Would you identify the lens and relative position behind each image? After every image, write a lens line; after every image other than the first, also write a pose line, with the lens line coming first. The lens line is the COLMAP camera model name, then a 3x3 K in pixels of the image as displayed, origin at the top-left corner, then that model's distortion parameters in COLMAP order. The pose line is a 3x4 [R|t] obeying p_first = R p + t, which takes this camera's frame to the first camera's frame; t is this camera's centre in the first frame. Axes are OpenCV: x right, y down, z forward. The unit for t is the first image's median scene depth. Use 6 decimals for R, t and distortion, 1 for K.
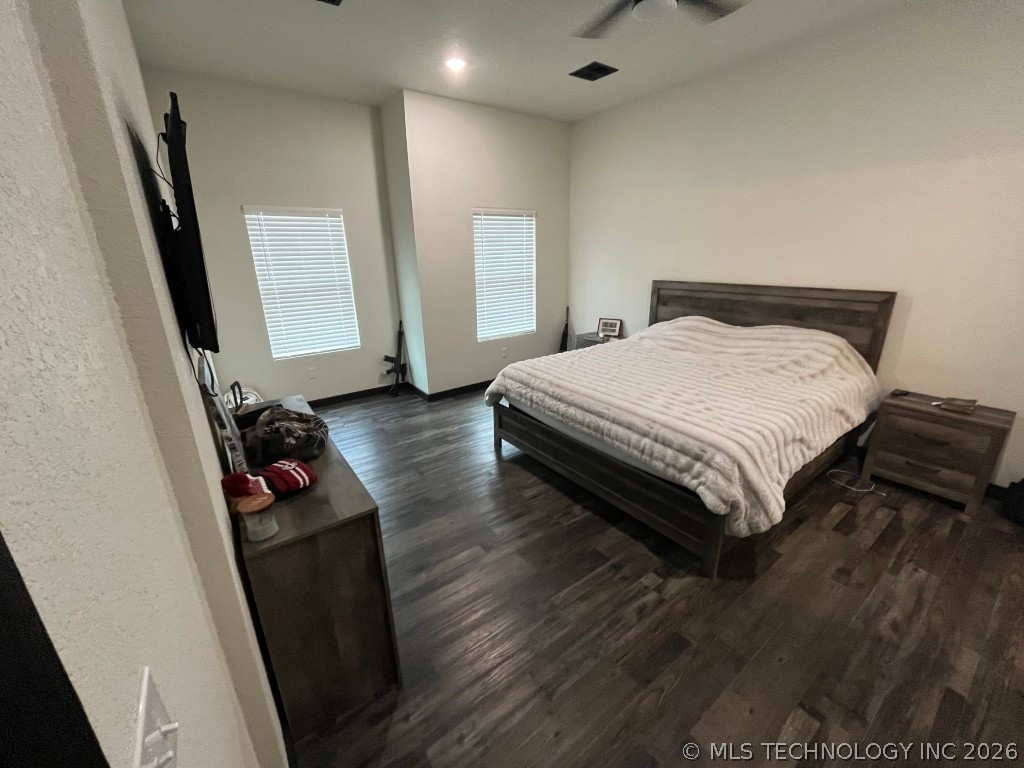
lens RADIAL K [[413.1, 0, 509.4], [0, 413.1, 384.0], [0, 0, 1]] dist [-0.003625, -0.000199]
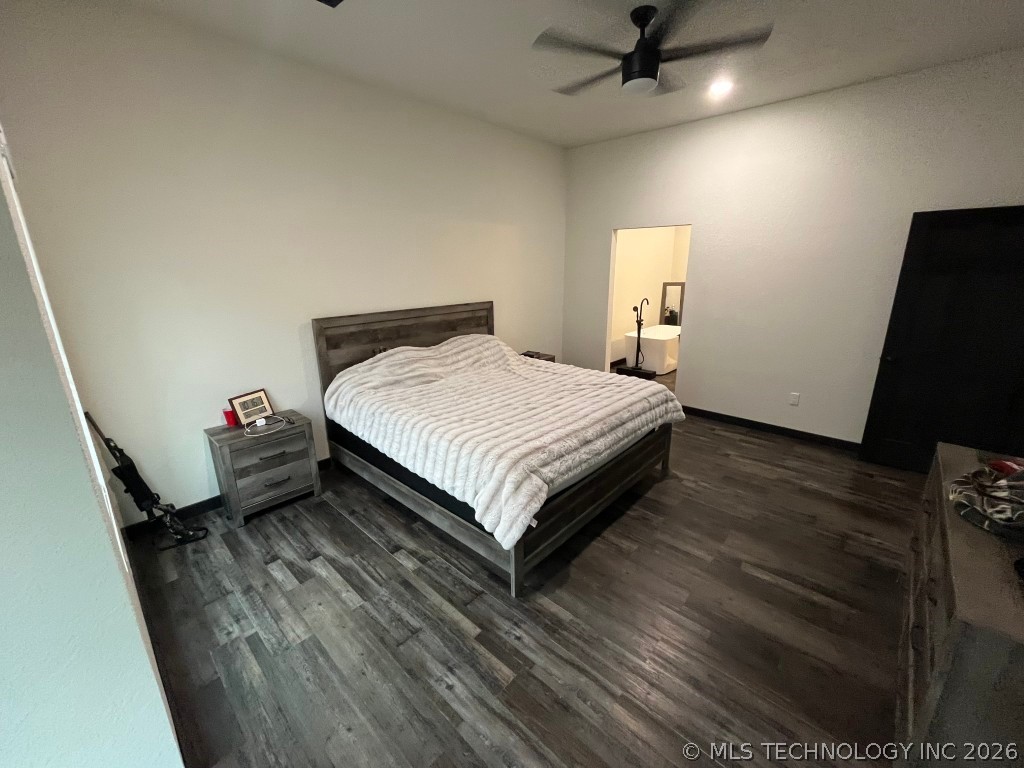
lens RADIAL K [[413.1, 0, 508.5], [0, 413.1, 381.6], [0, 0, 1]] dist [-0.003625, -0.000199]
pose [[-0.202568, -0.245238, 0.948064, -0.605600], [0.312453, 0.901346, 0.299914, -0.370286], [-0.928084, 0.356978, -0.105958, 1.126344]]
